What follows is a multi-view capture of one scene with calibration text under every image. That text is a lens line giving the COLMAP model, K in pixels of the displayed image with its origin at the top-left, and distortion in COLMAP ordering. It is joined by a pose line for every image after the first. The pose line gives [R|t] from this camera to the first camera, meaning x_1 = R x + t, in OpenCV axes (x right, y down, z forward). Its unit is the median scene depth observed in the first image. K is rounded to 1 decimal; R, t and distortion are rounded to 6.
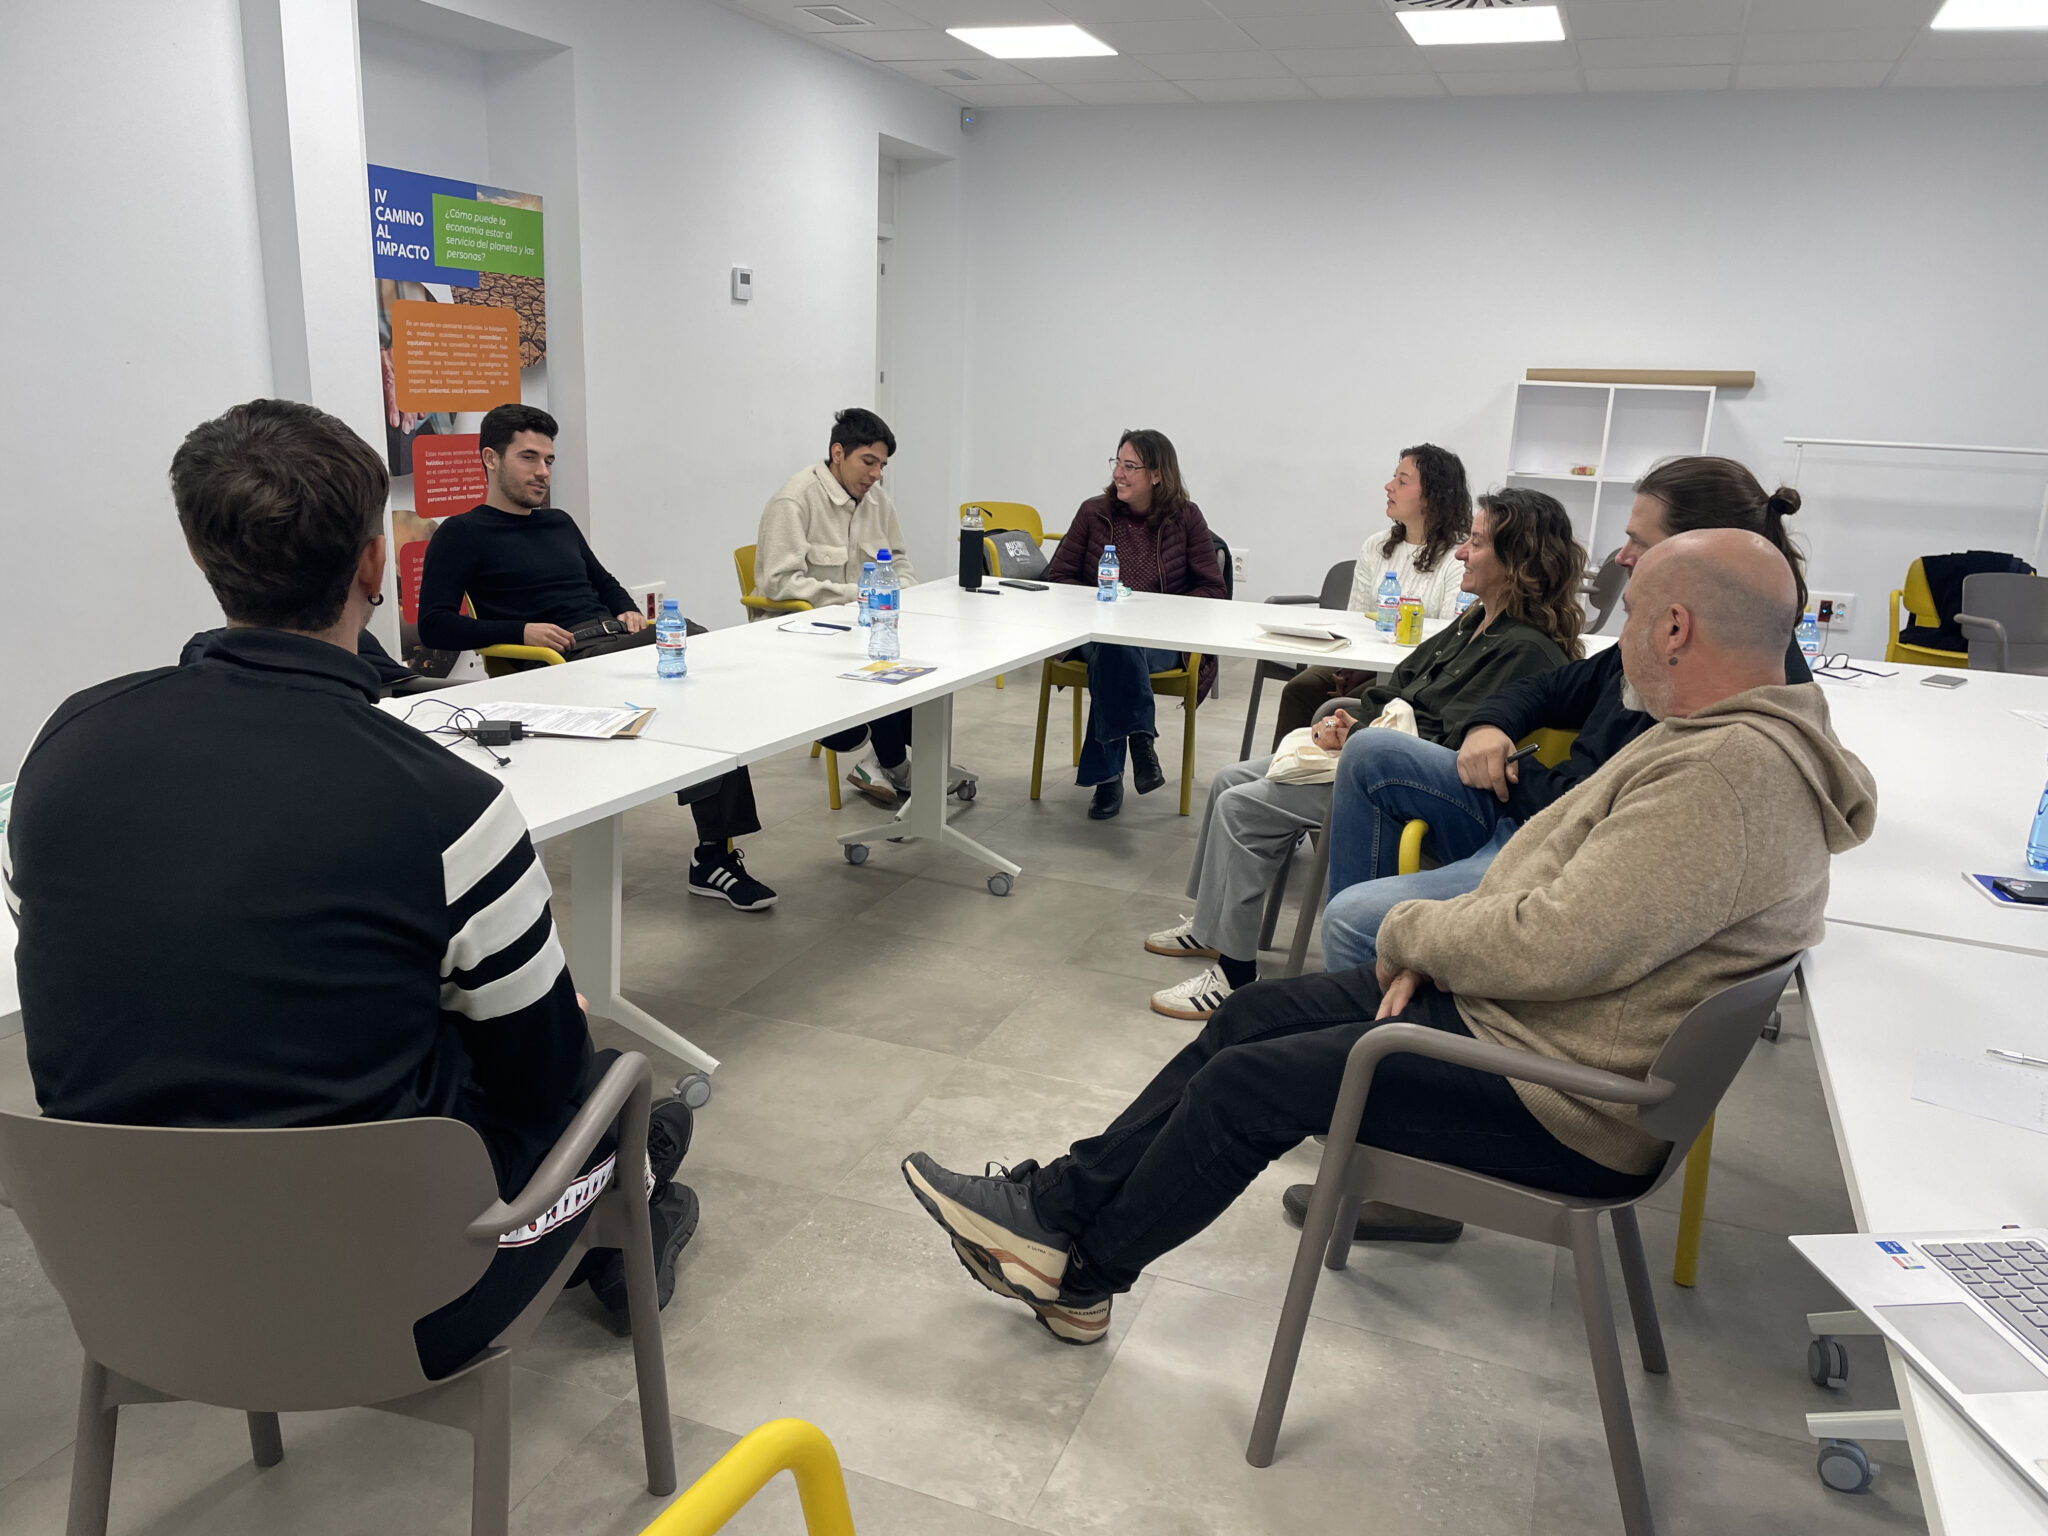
lens RADIAL K [[1532.5, 0, 1052.1], [0, 1532.5, 778.8], [0, 0, 1]] dist [0.096274, -0.130433]
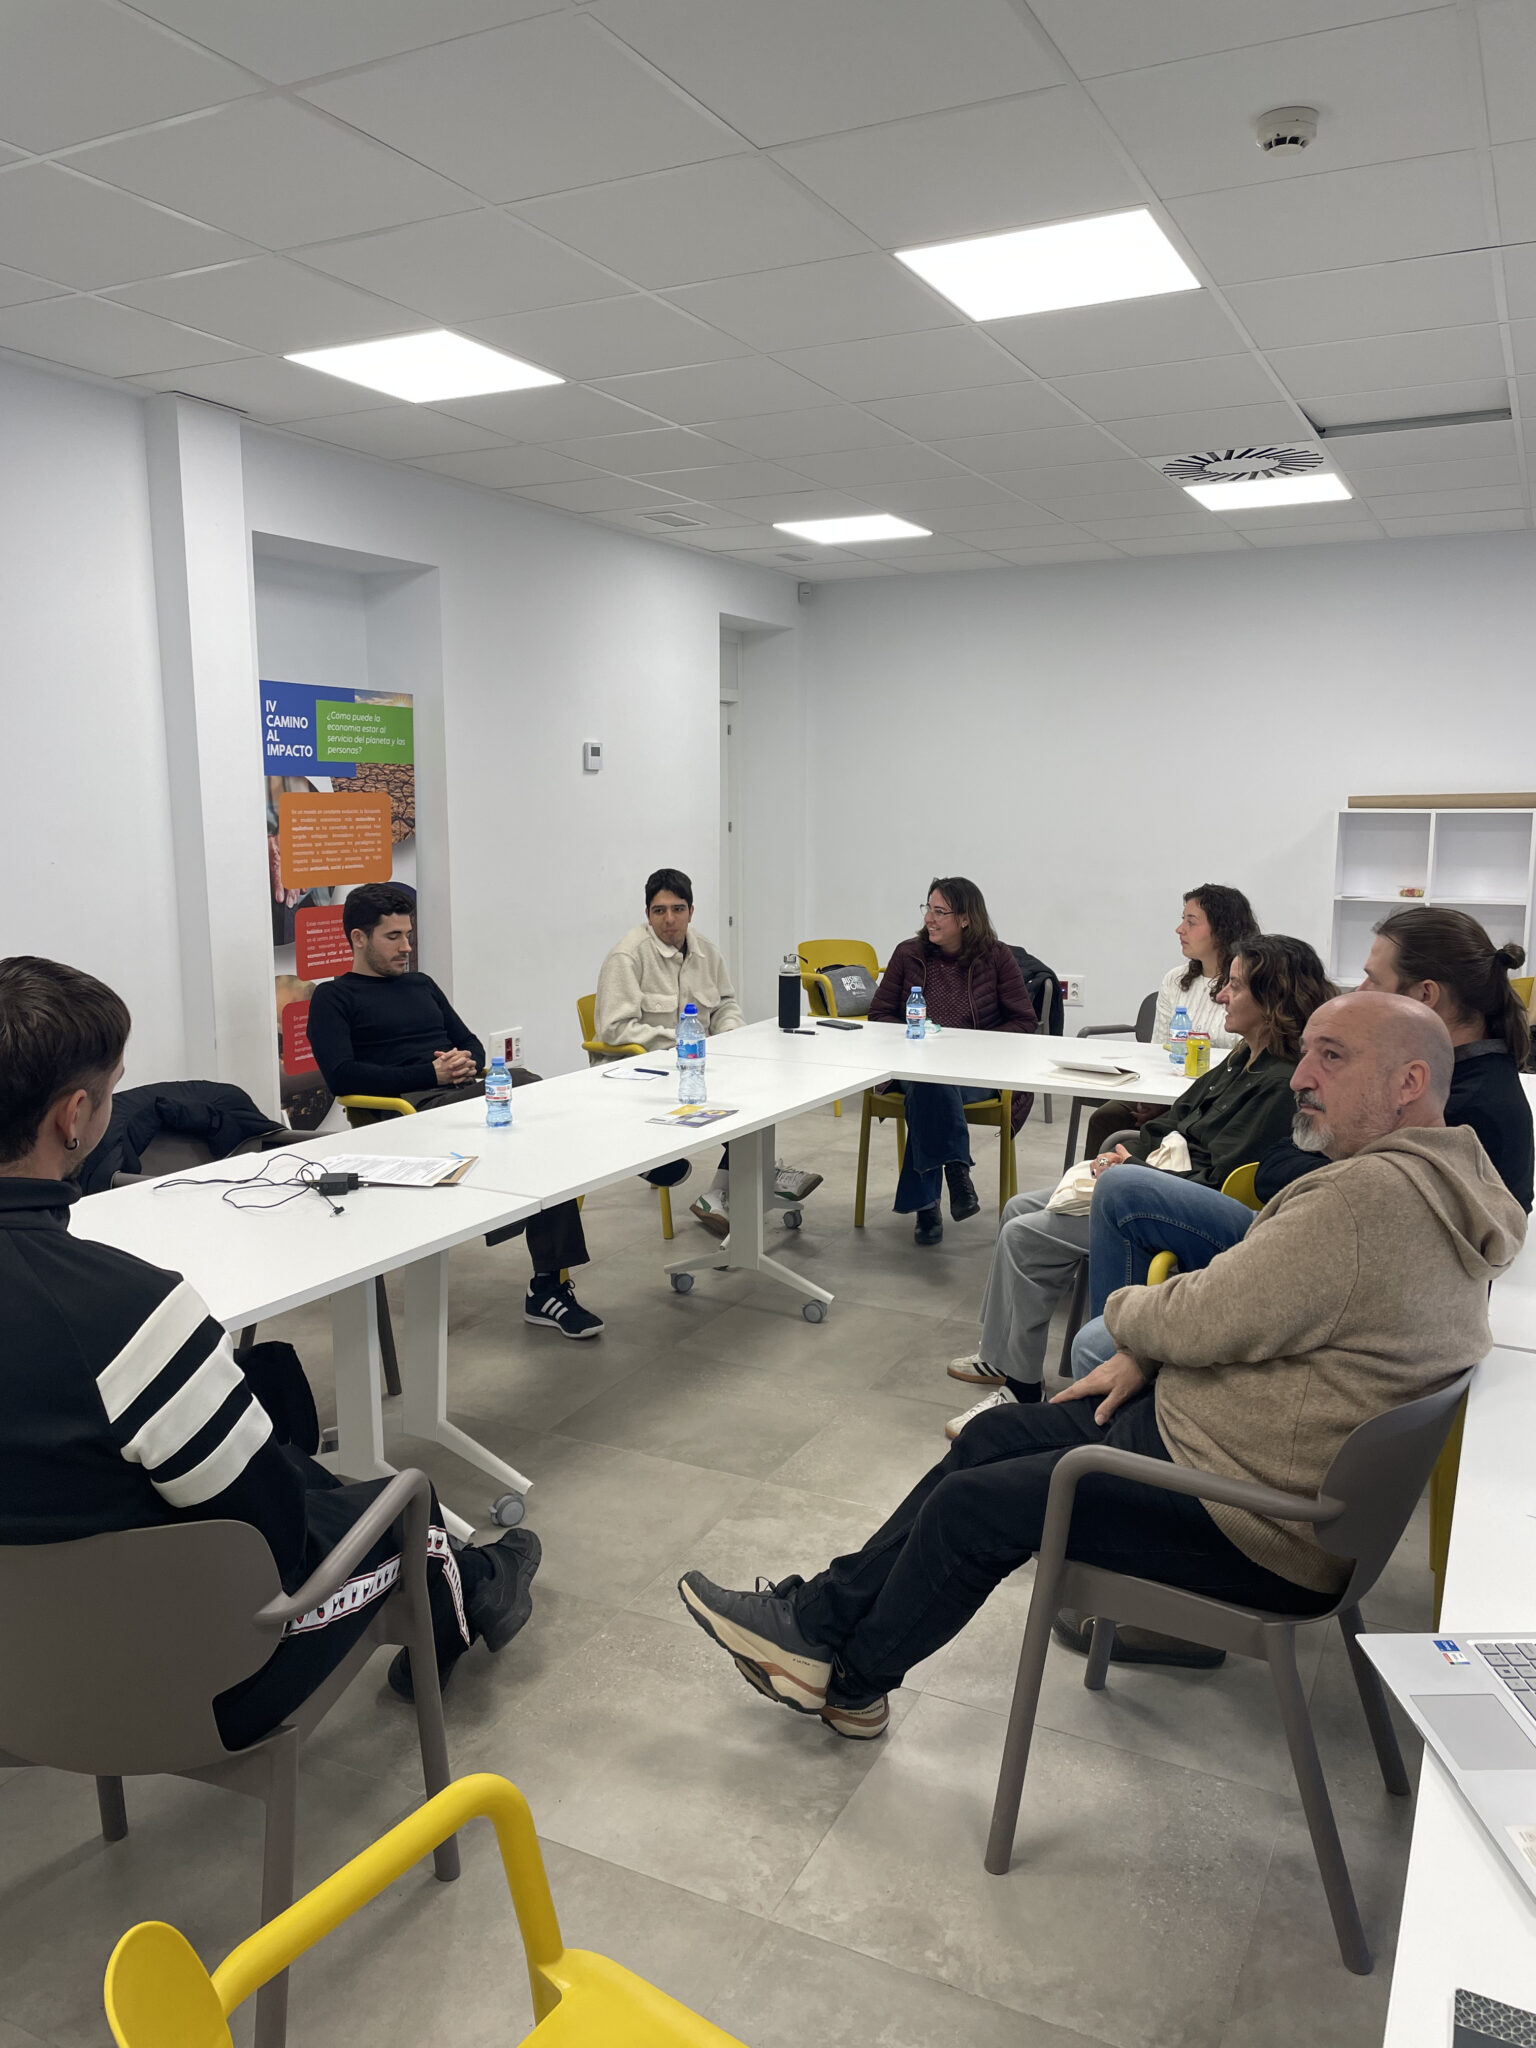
lens RADIAL K [[1532.5, 0, 768.0], [0, 1532.5, 1024.0], [0, 0, 1]] dist [0.096274, -0.130433]
pose [[0.994037, -0.026482, -0.105777, 0.061665], [0.014455, 0.993503, -0.112888, -0.010084], [0.108079, 0.110686, 0.987961, -0.078987]]
